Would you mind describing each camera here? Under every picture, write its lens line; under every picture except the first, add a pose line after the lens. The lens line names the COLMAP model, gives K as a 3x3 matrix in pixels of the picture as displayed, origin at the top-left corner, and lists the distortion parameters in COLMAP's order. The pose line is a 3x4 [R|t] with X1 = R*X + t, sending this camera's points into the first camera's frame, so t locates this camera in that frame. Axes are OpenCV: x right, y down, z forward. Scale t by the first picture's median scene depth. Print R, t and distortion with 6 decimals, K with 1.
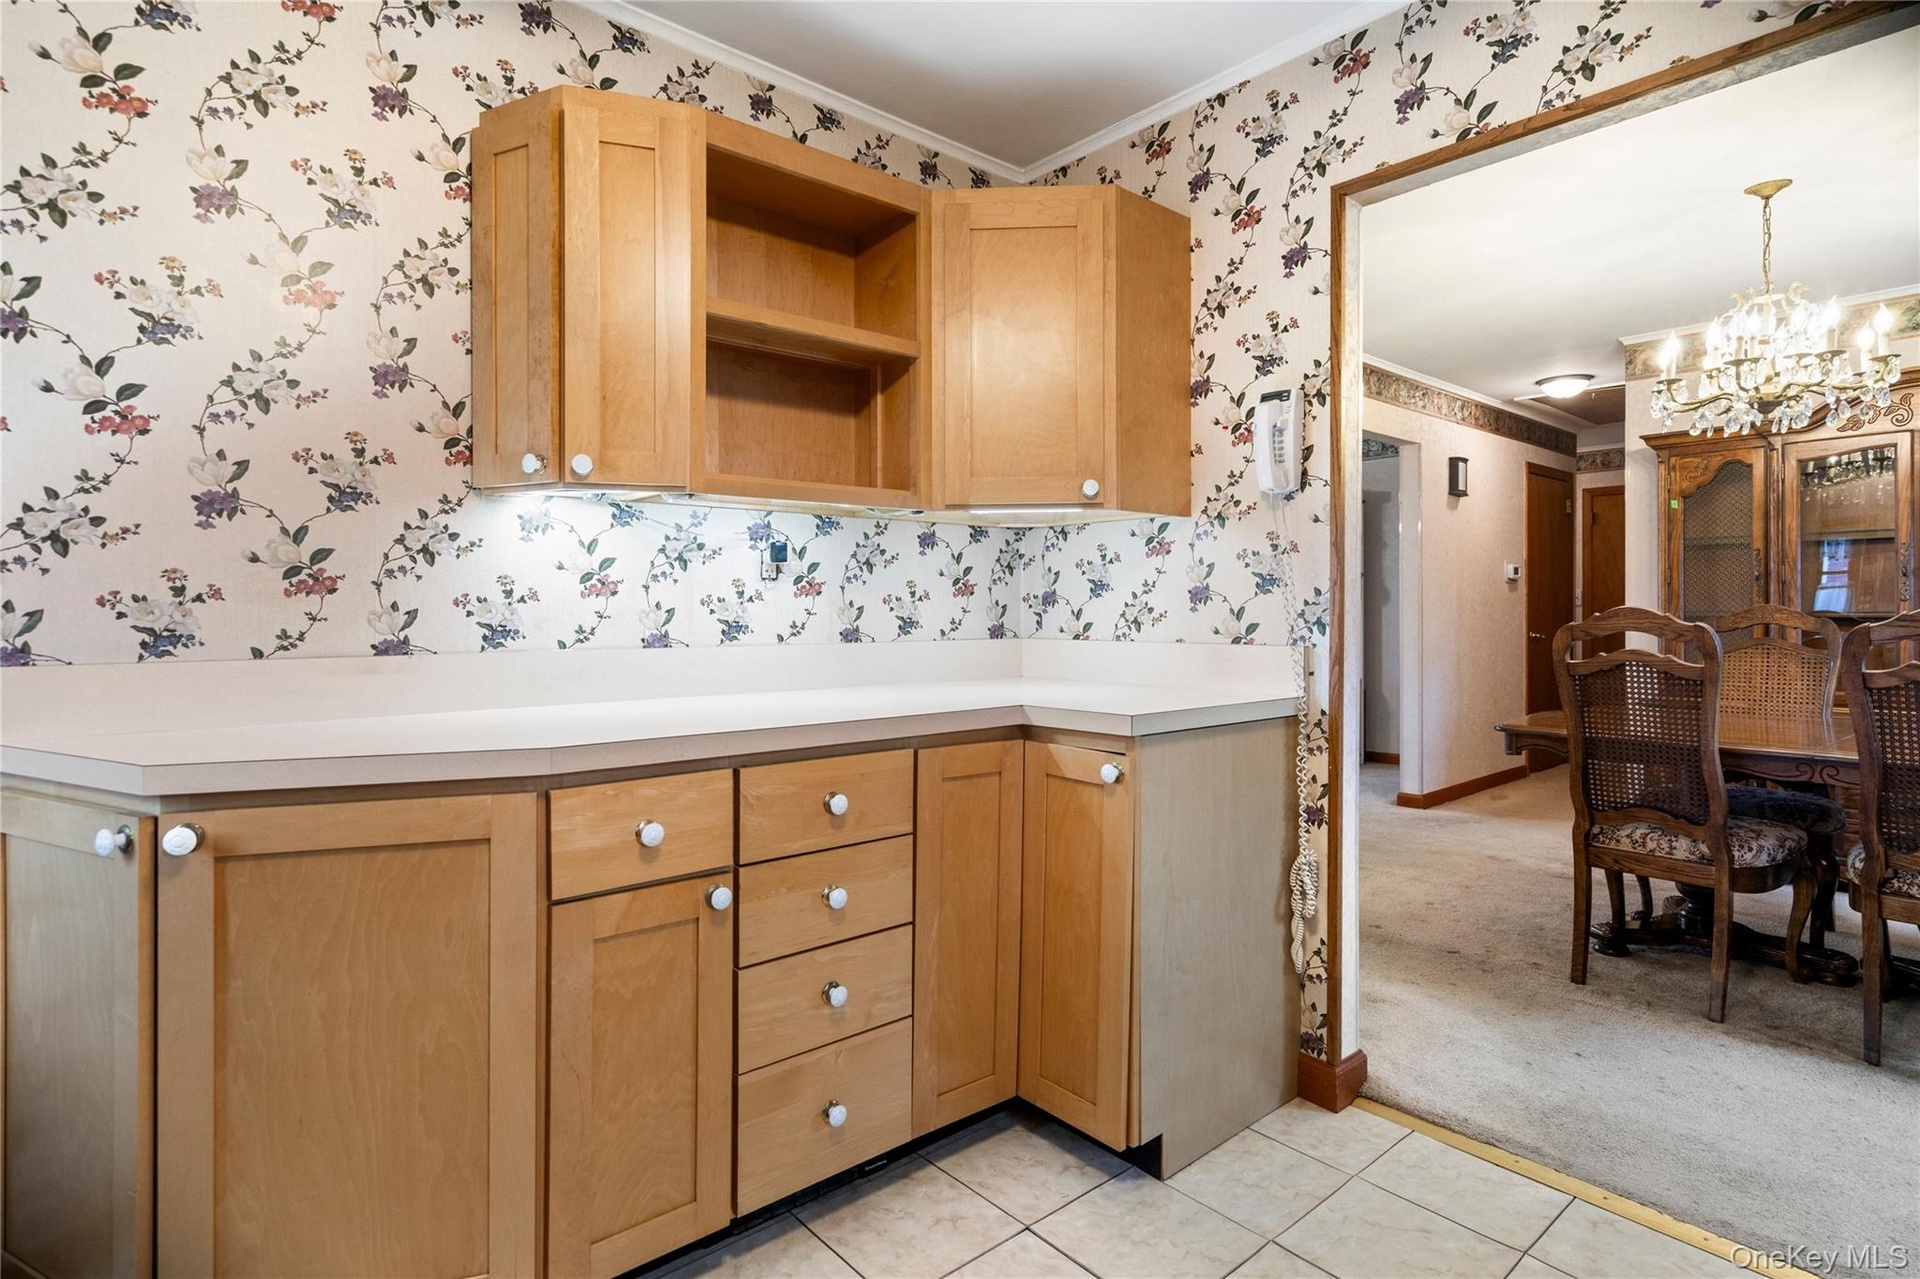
lens RADIAL K [[972.5, 0, 944.9], [0, 972.5, 613.4], [0, 0, 1]] dist [-0.000631, -0.000210]
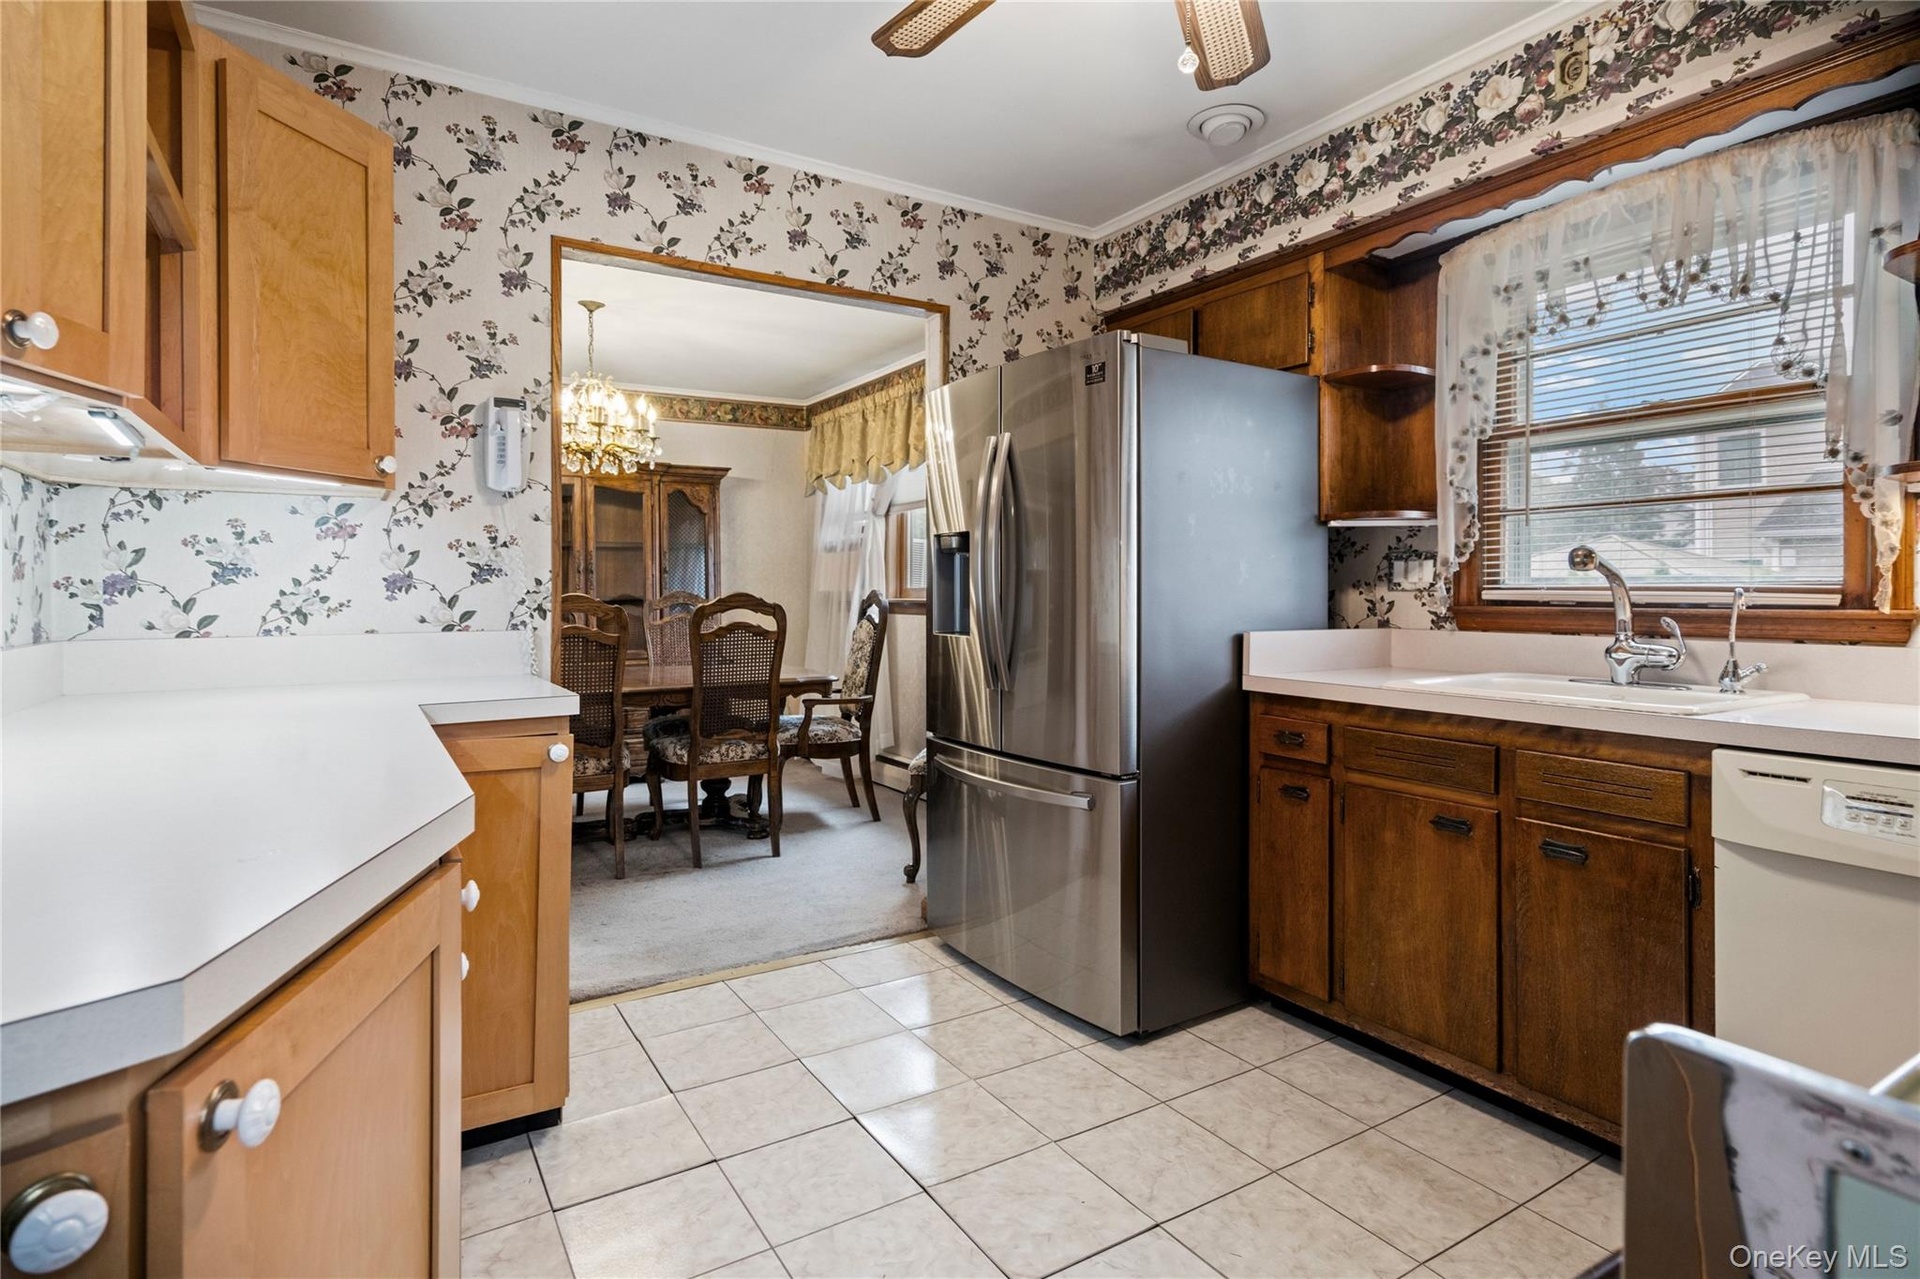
lens RADIAL K [[972.5, 0, 965.8], [0, 972.5, 592.0], [0, 0, 1]] dist [-0.000631, -0.000210]
pose [[0.139401, -0.002536, 0.990233, -0.679228], [0.005303, 0.999984, 0.001815, -0.009684], [-0.990222, 0.004999, 0.139412, 0.340689]]
